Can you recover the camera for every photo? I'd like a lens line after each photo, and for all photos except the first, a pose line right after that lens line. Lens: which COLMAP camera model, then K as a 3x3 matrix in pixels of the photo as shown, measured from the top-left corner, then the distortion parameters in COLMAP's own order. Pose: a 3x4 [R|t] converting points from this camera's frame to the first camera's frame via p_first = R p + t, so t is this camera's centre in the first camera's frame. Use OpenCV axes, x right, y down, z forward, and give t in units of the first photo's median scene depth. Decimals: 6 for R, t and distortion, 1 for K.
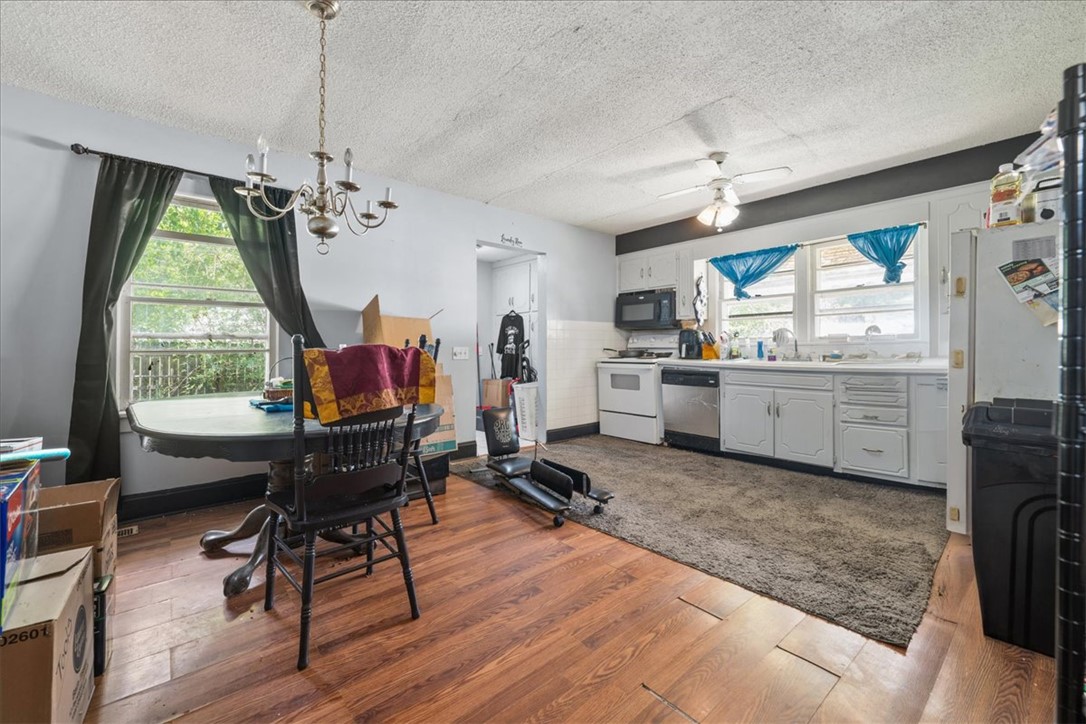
lens RADIAL K [[433.2, 0, 543.0], [0, 433.2, 362.0], [0, 0, 1]] dist [-0.001726, -0.000103]
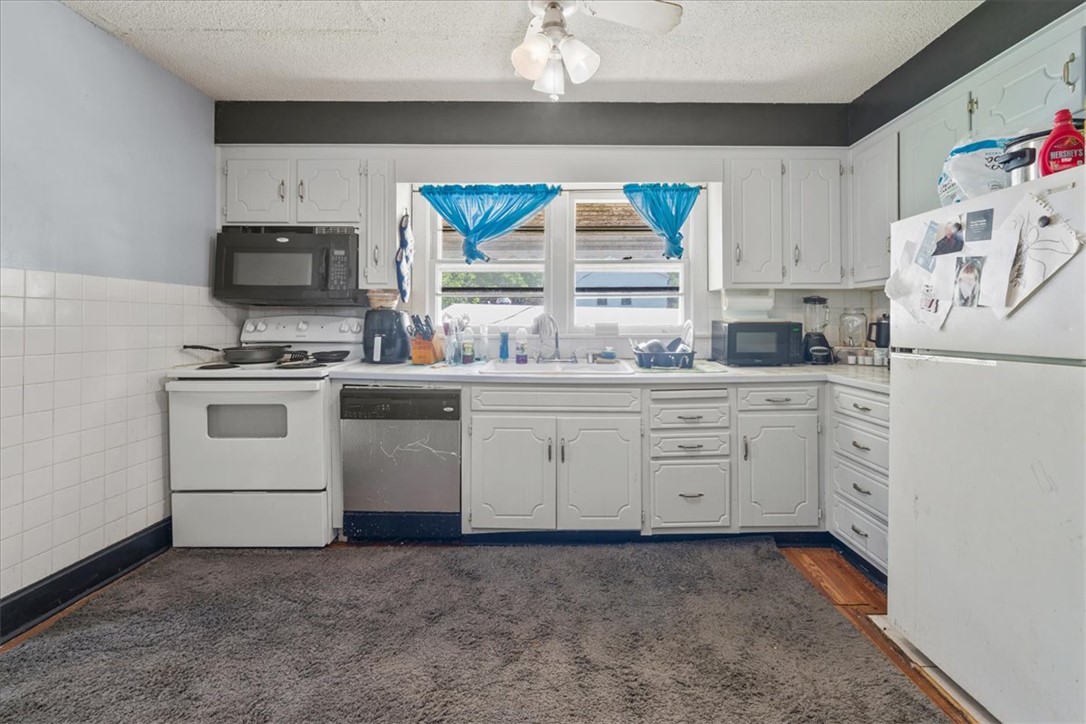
lens RADIAL K [[481.3, 0, 546.2], [0, 481.3, 323.2], [0, 0, 1]] dist [-0.003358, -0.000537]
pose [[0.661422, 0.006764, 0.749983, 0.021826], [0.018398, 0.999512, -0.025241, -0.039288], [-0.749788, 0.030493, 0.660975, 0.464160]]
